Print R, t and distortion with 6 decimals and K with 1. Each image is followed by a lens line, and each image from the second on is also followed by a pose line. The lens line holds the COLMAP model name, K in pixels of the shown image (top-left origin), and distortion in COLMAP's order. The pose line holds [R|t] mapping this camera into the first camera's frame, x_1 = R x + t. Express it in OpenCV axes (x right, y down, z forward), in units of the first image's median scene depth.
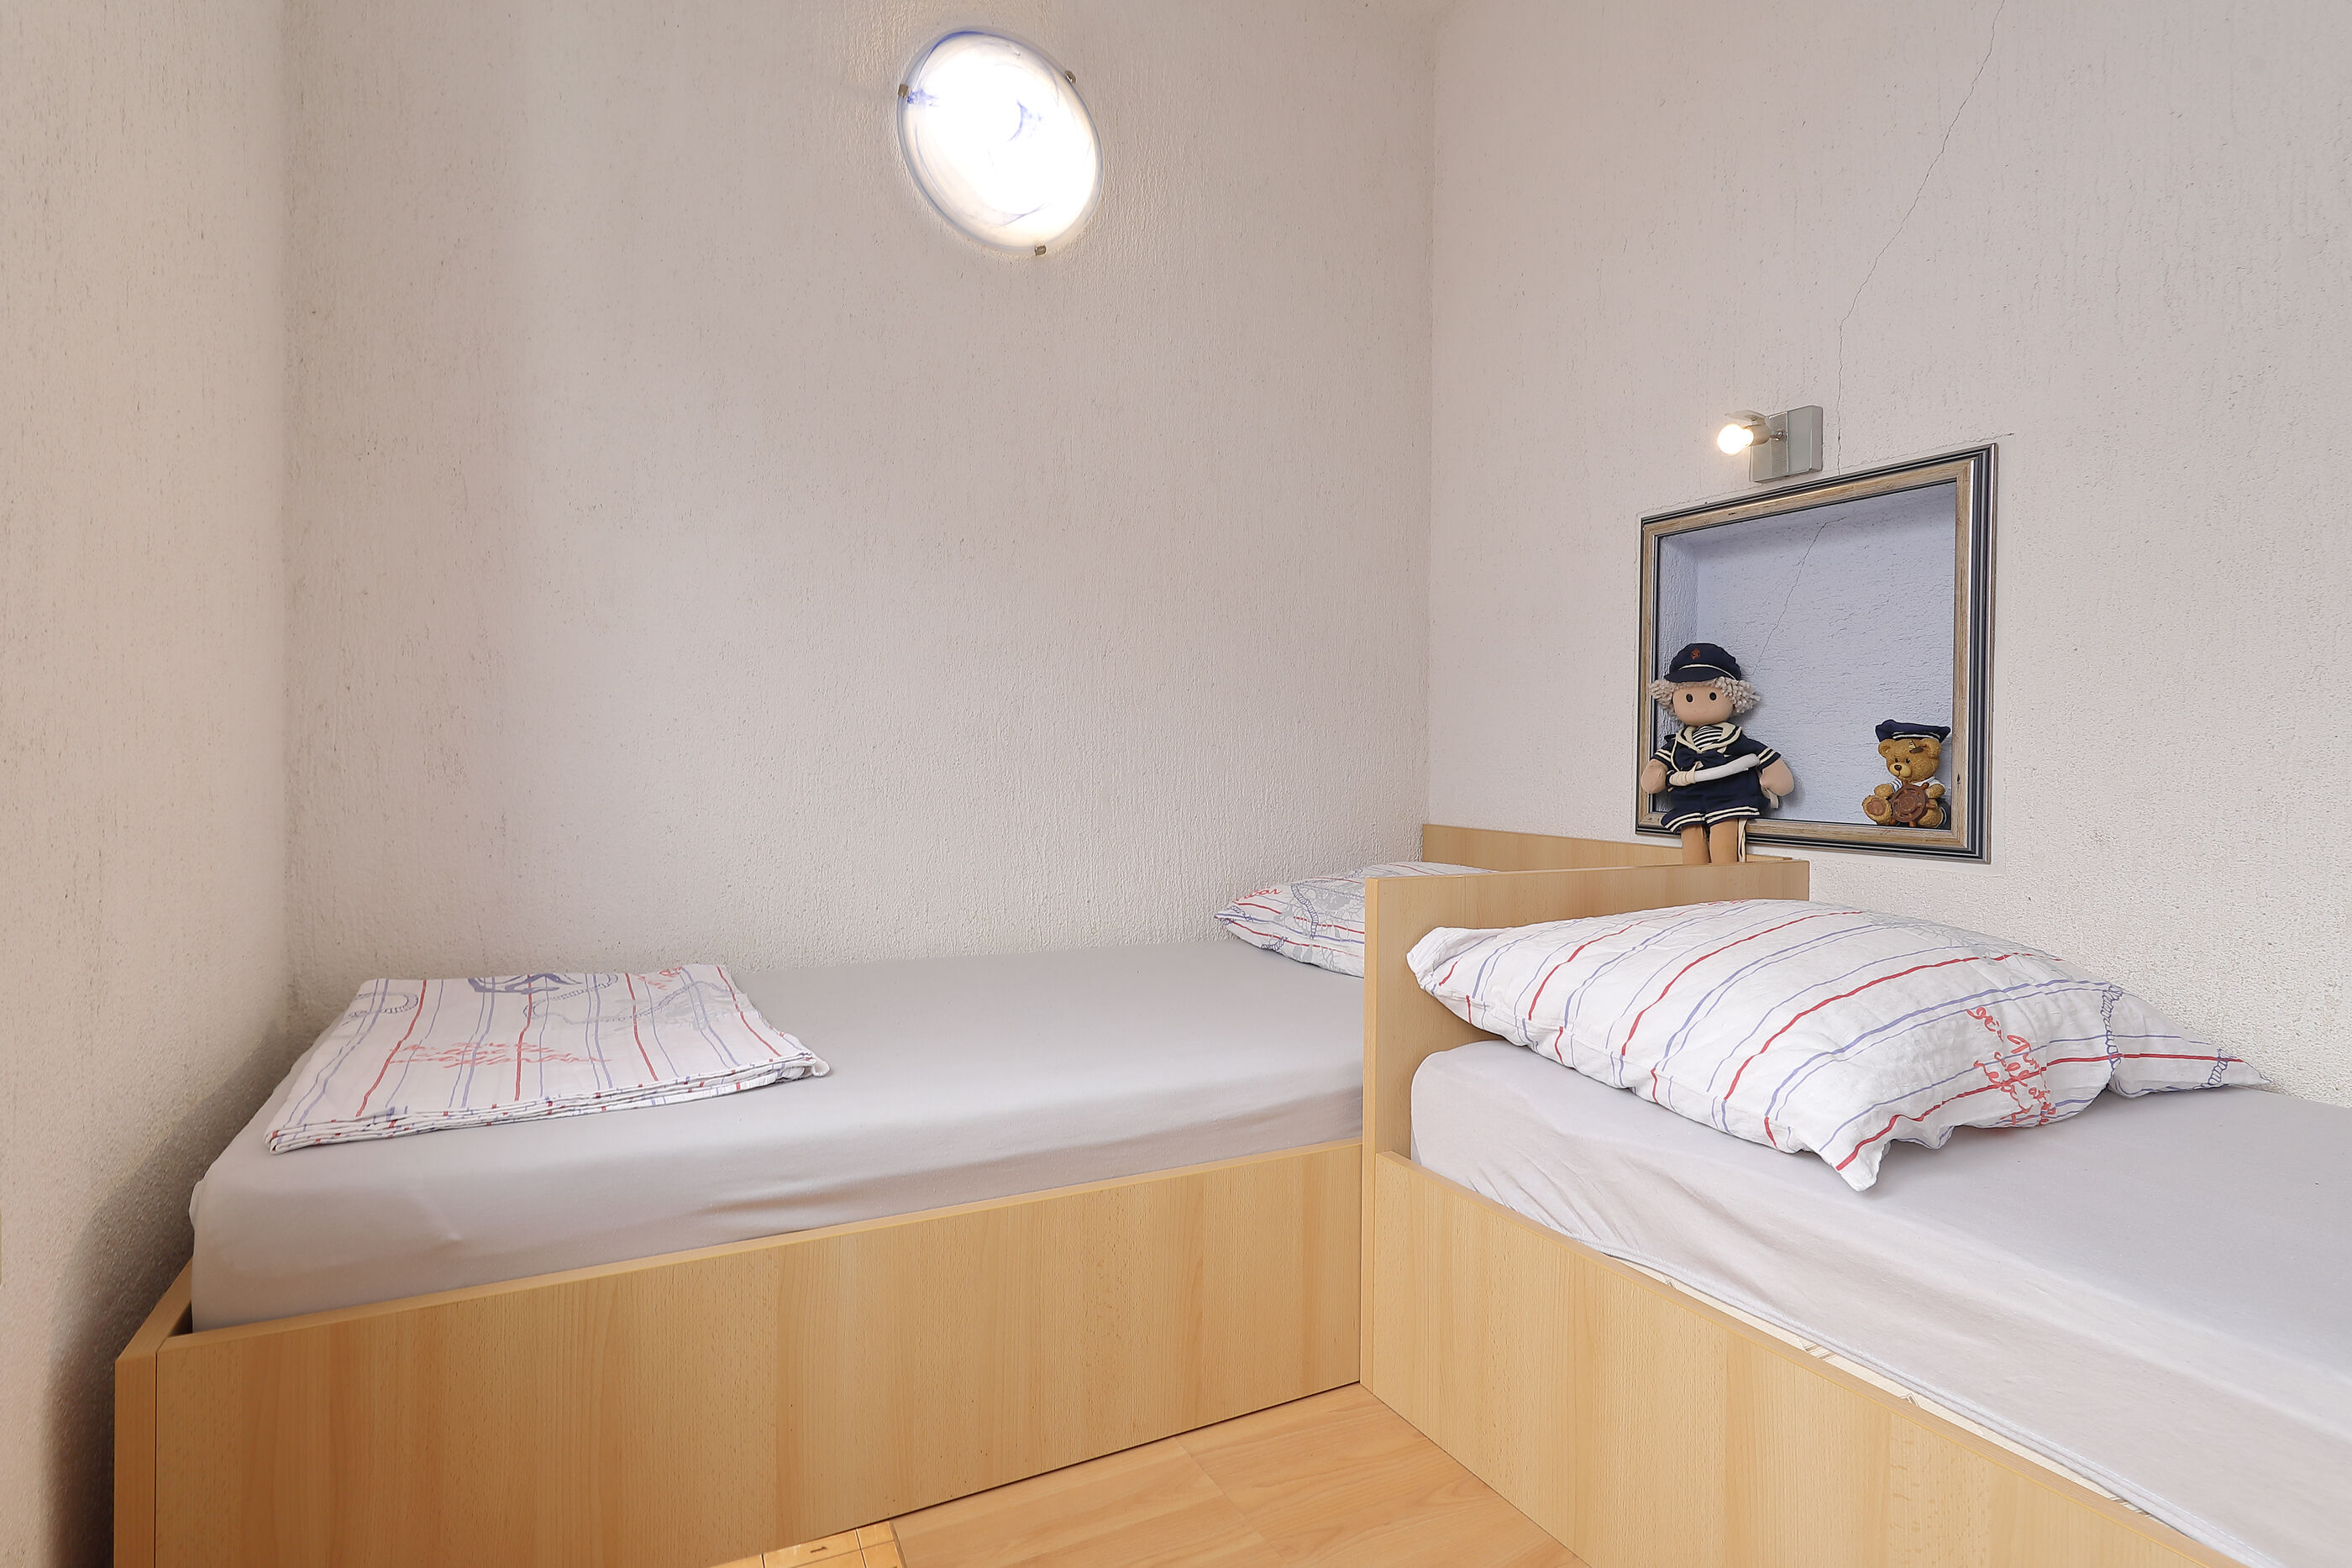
lens RADIAL K [[1134.7, 0, 1176.8], [0, 1134.7, 771.3], [0, 0, 1]] dist [-0.001863, -0.000116]
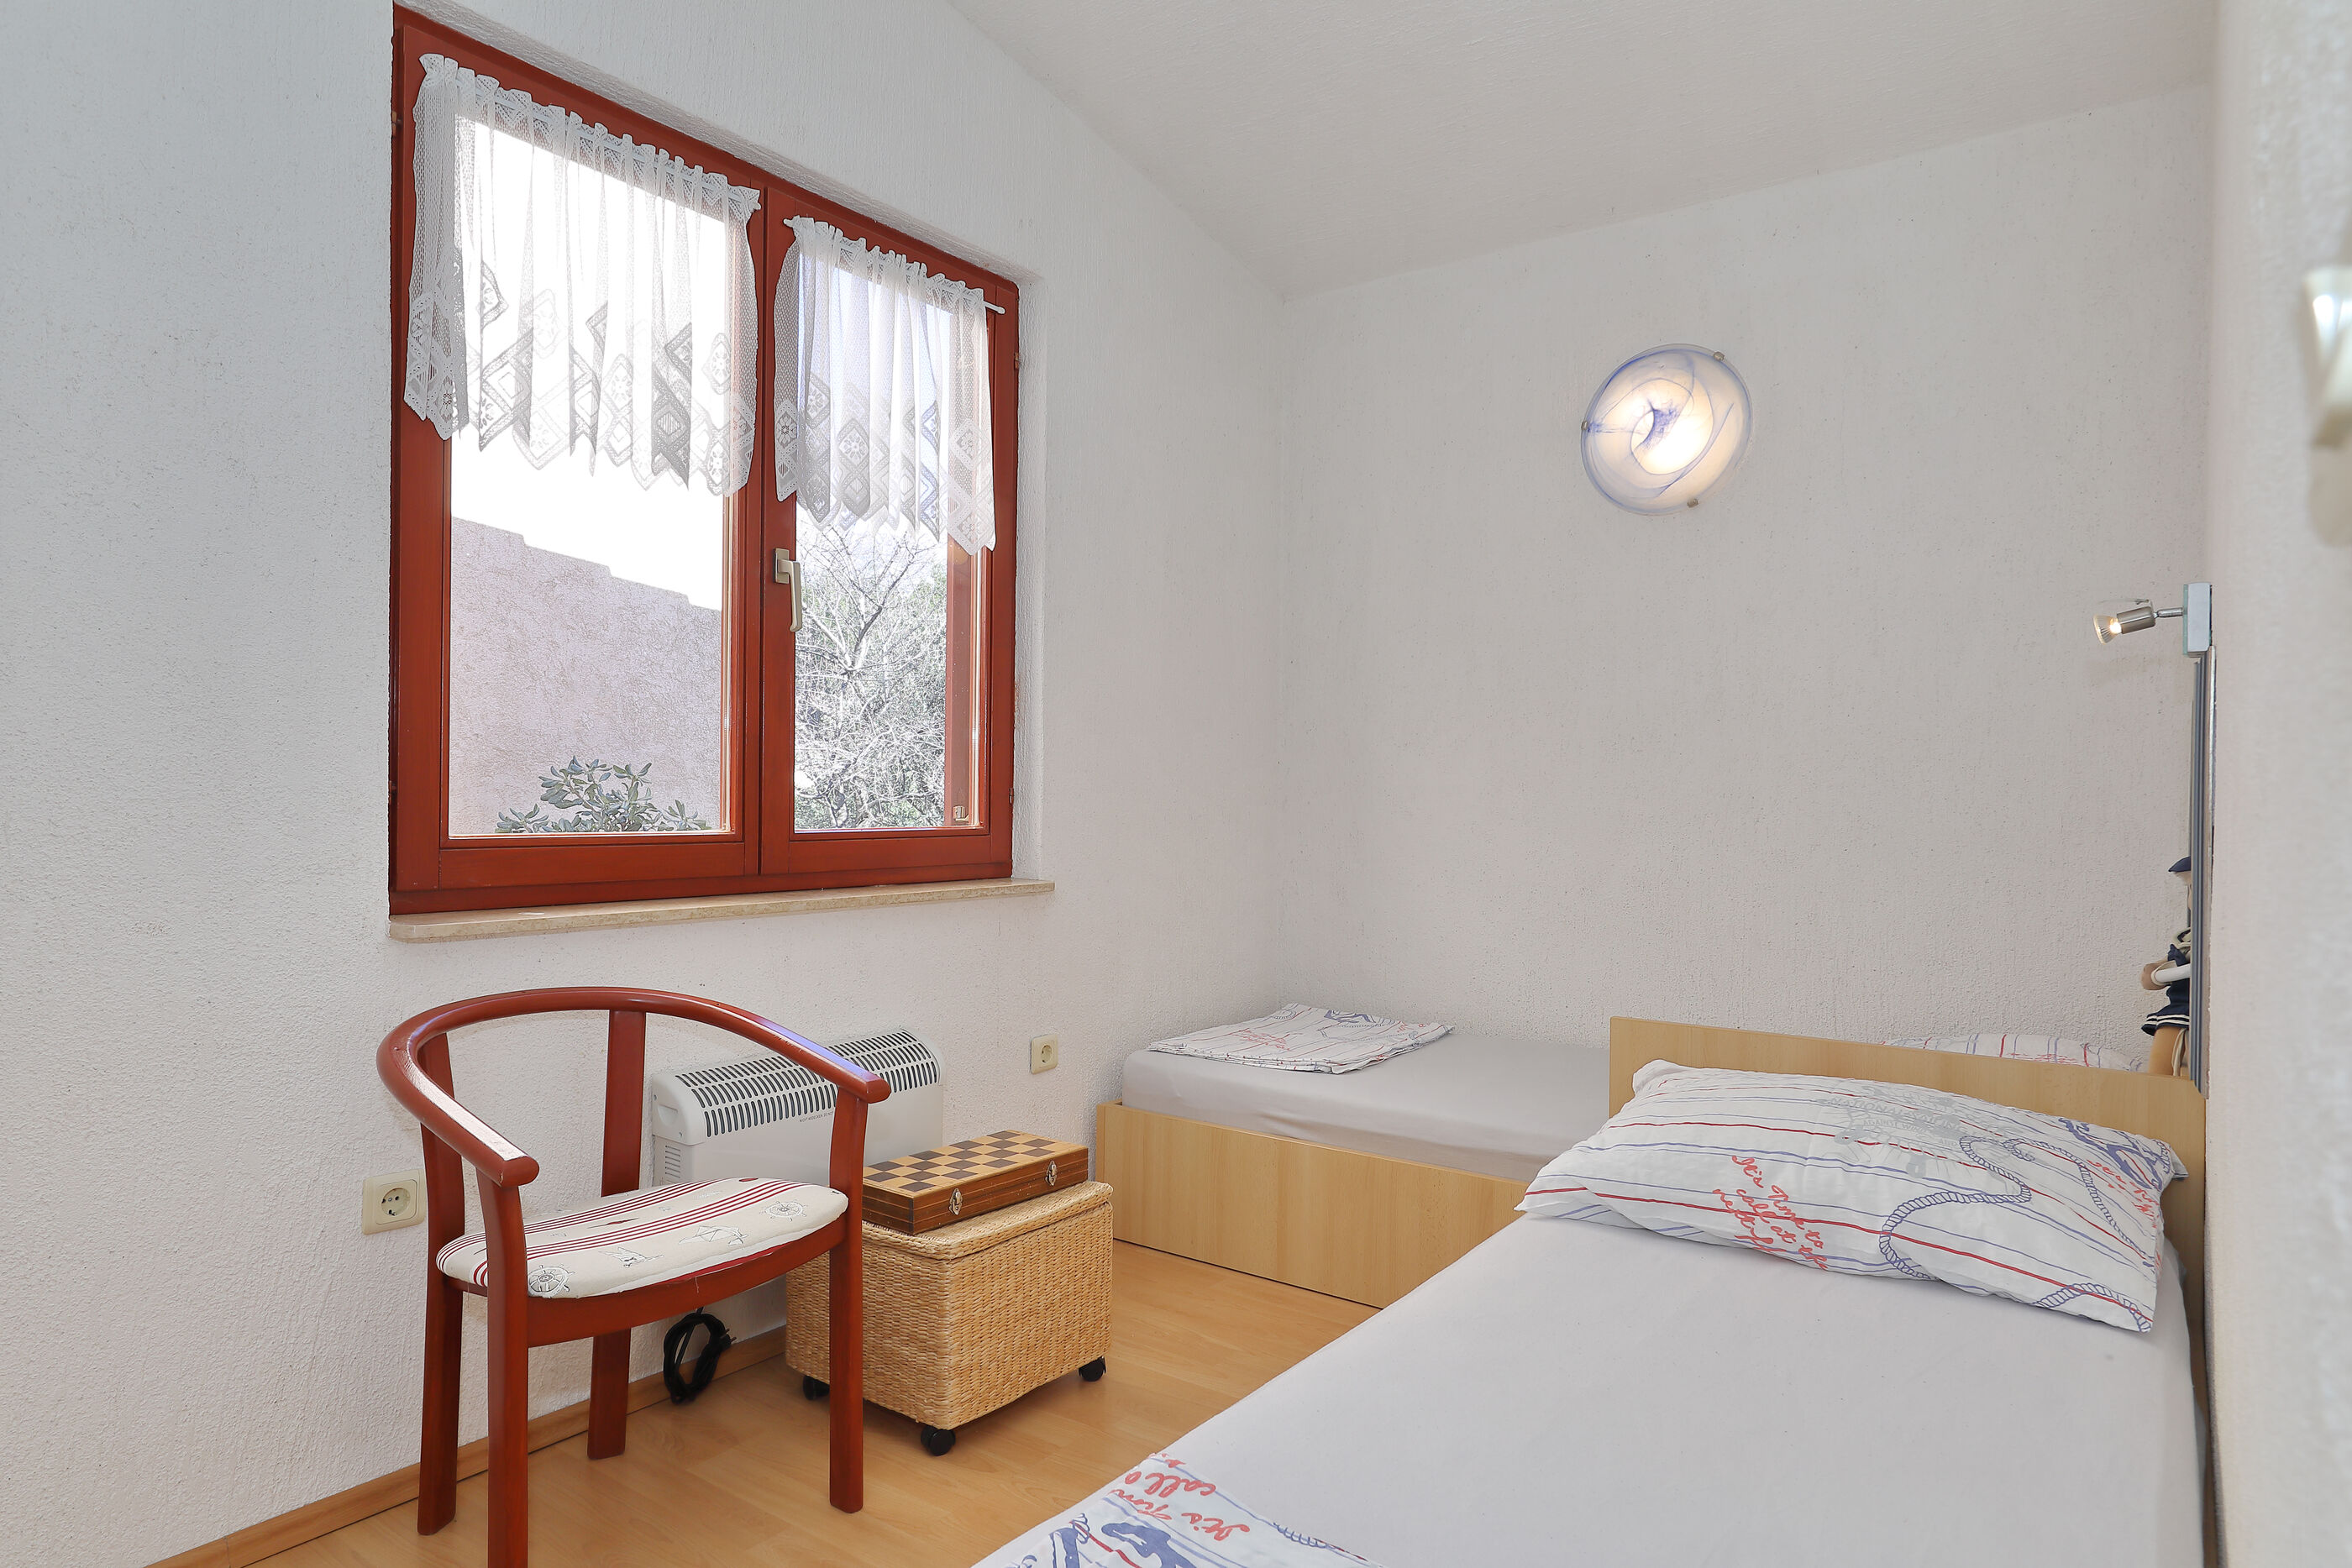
lens RADIAL K [[1415.6, 0, 1176.3], [0, 1415.6, 794.2], [0, 0, 1]] dist [-0.004785, -0.000144]
pose [[0.446687, -0.004832, -0.894677, 1.643049], [-0.016655, 0.999767, -0.013715, -0.167496], [0.894535, 0.021027, 0.446503, -0.334074]]
